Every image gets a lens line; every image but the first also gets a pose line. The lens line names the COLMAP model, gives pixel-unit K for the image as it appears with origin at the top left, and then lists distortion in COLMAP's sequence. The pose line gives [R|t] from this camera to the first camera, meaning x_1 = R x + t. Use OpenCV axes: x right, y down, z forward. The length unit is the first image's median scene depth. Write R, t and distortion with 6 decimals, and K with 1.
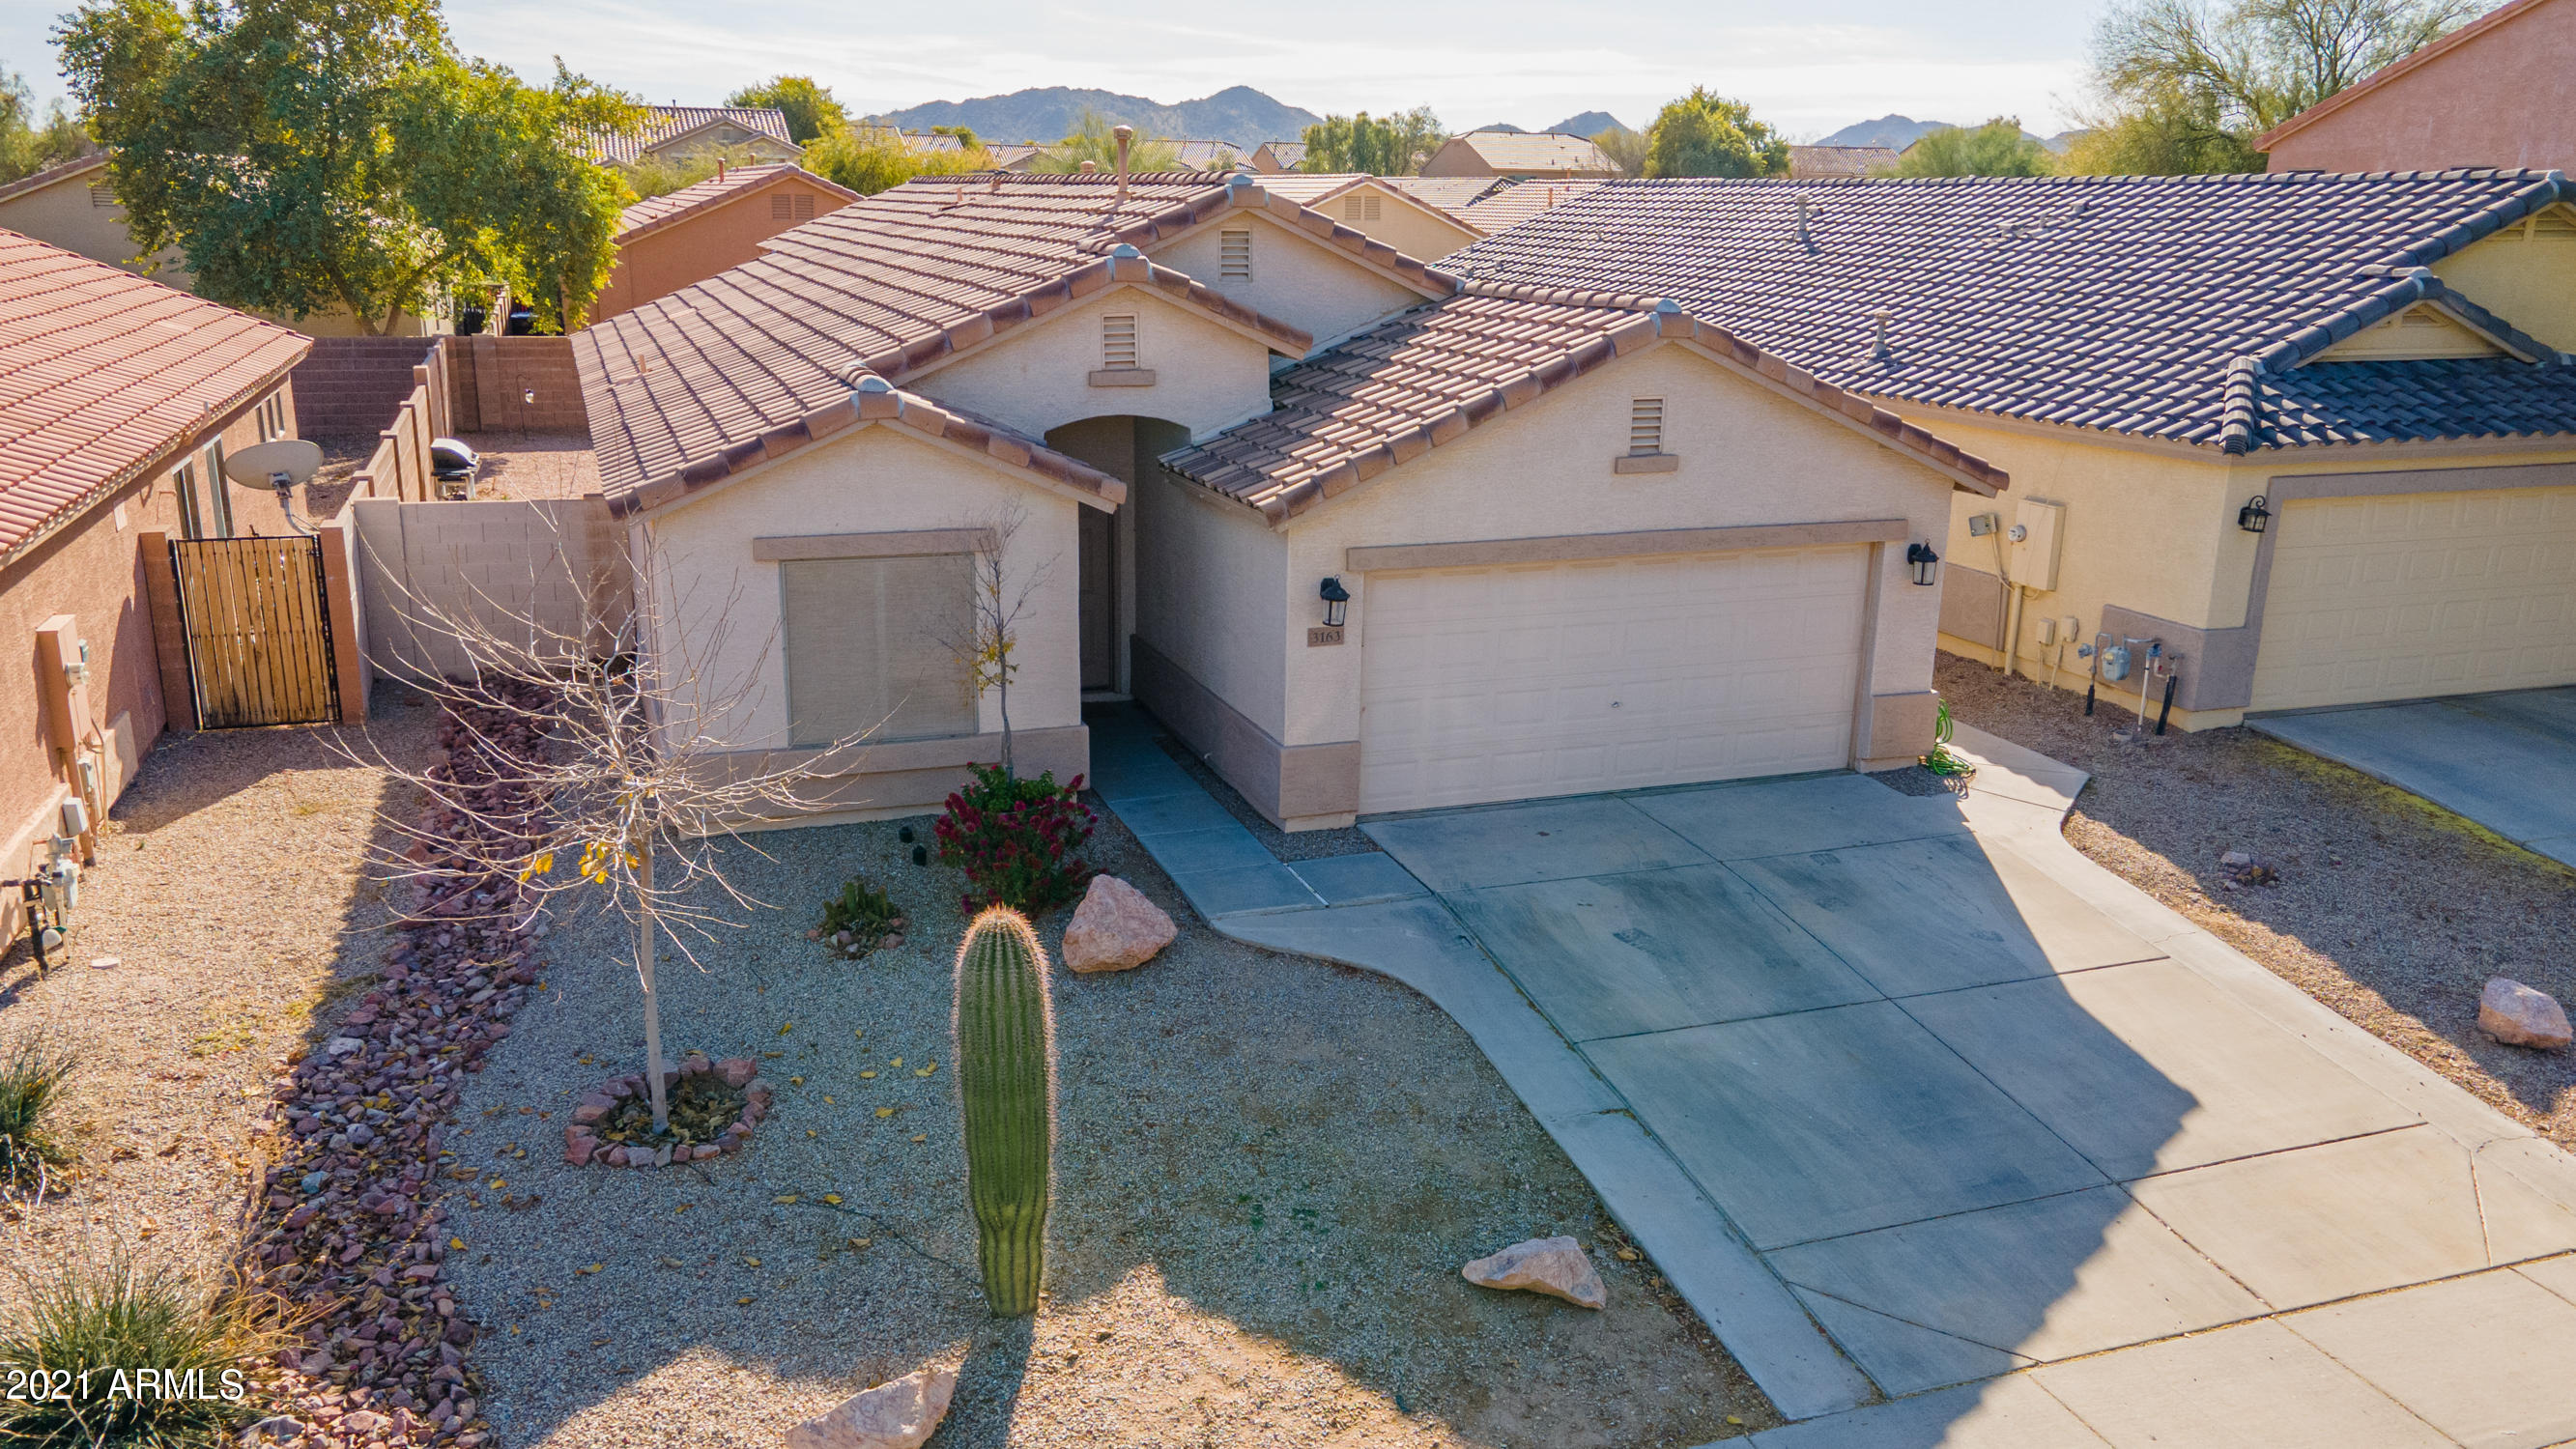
lens RADIAL K [[1922.9, 0, 1288.0], [0, 1922.9, 724.5], [0, 0, 1]] dist [0.027448, 0.039008]
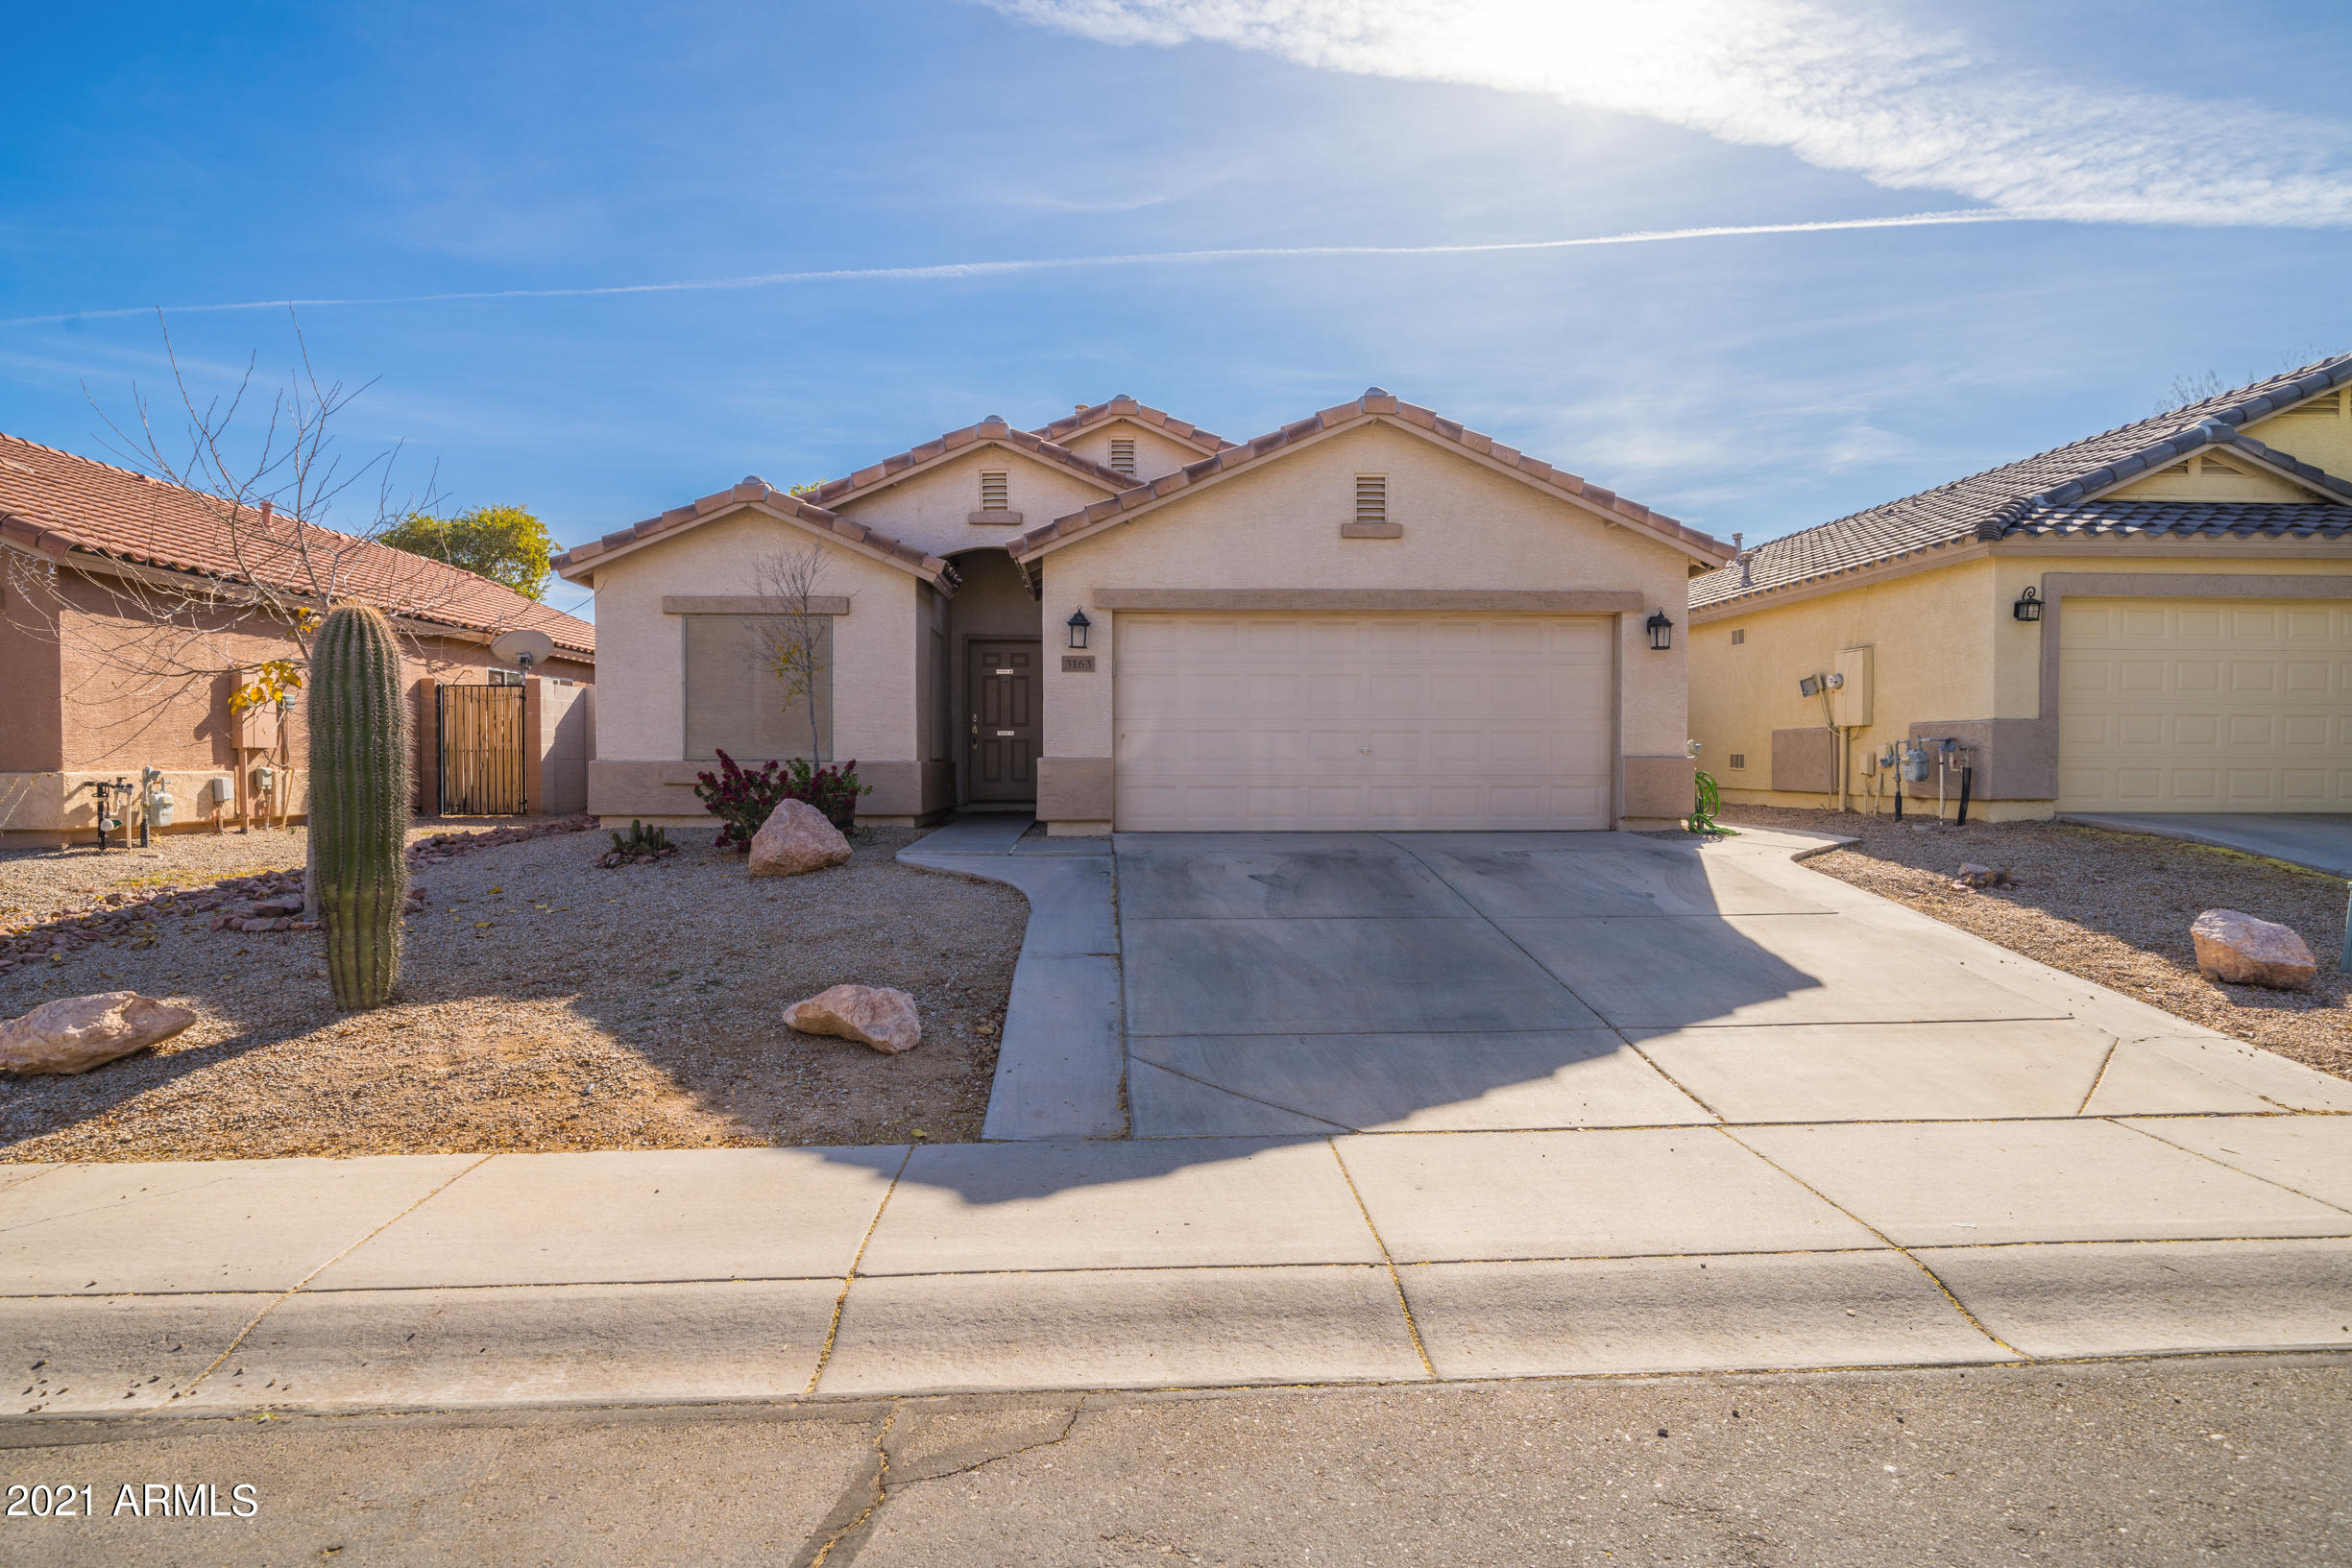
lens RADIAL K [[1277.8, 0, 1176.0], [0, 1277.8, 784.0], [0, 0, 1]] dist [0.000372, 0.000428]
pose [[0.956376, -0.010935, -0.291934, 0.294910], [-0.060811, 0.969958, -0.235550, 0.199728], [0.285740, 0.243027, 0.926979, 0.289438]]
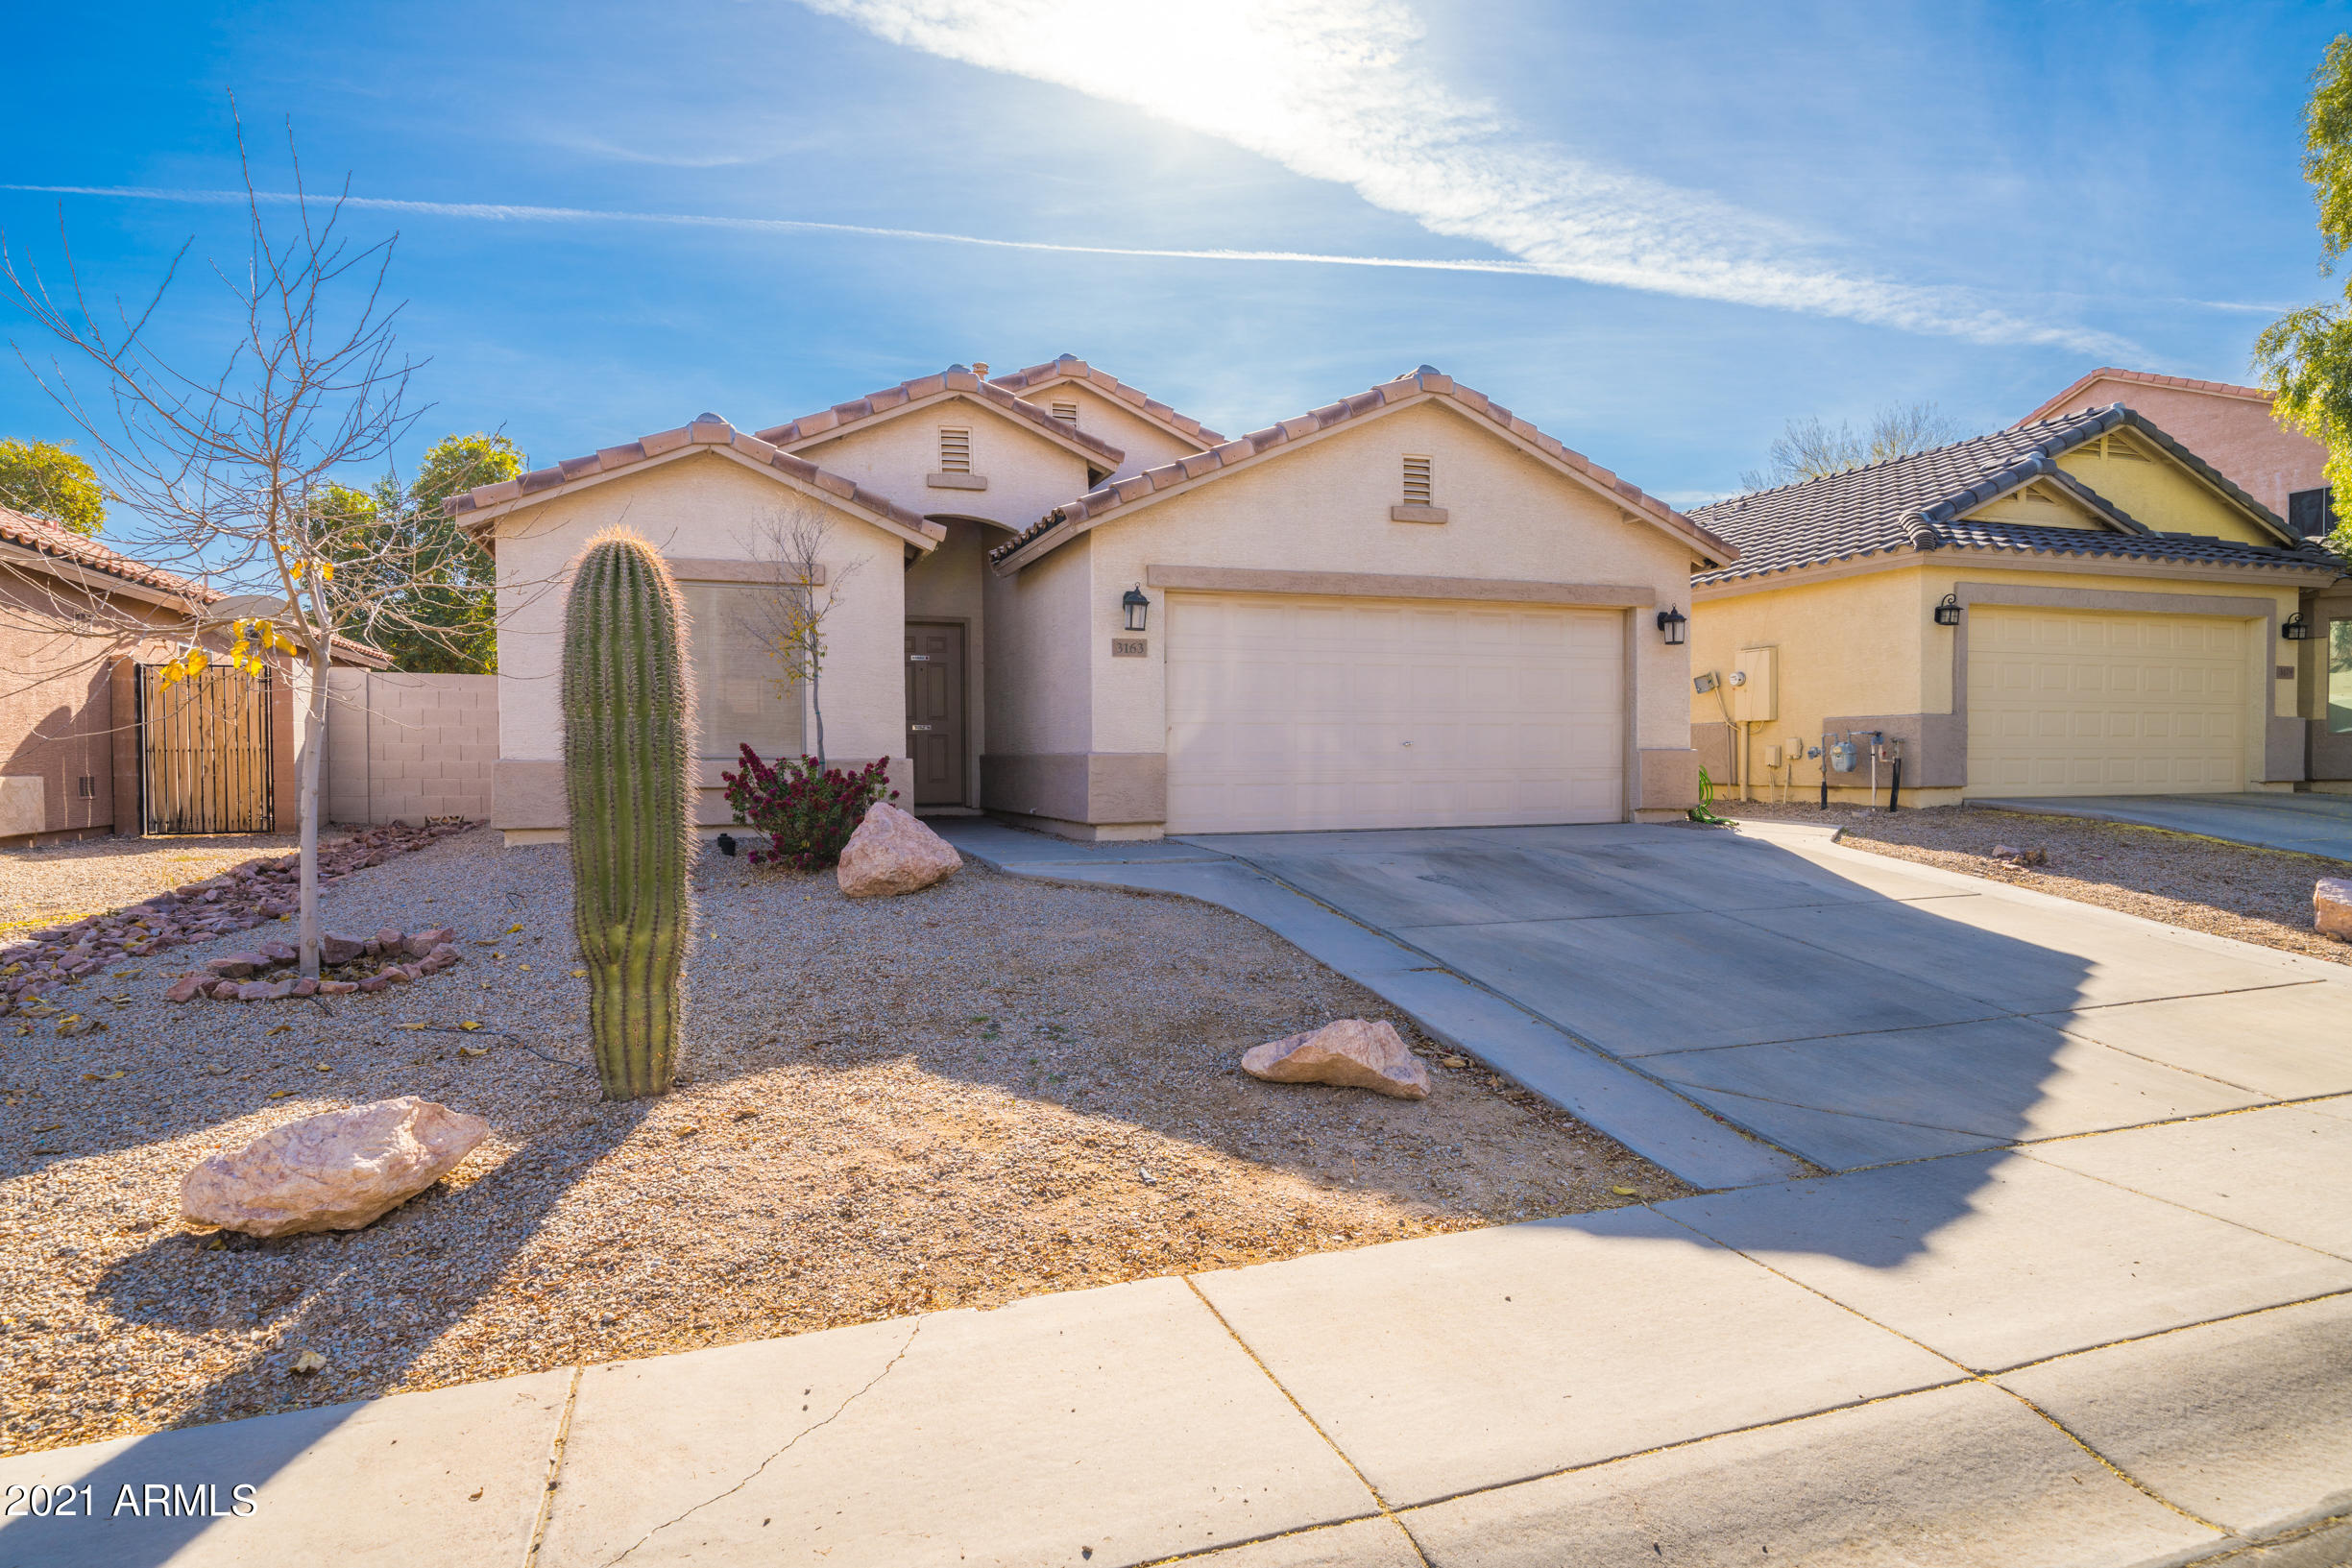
lens RADIAL K [[1312.2, 0, 1176.0], [0, 1312.2, 784.0], [0, 0, 1]] dist [0.003888, 0.000232]
pose [[0.999746, -0.022387, -0.002605, 0.043901], [0.021088, 0.969925, -0.242488, 0.195241], [0.007955, 0.242371, 0.970151, 0.300070]]
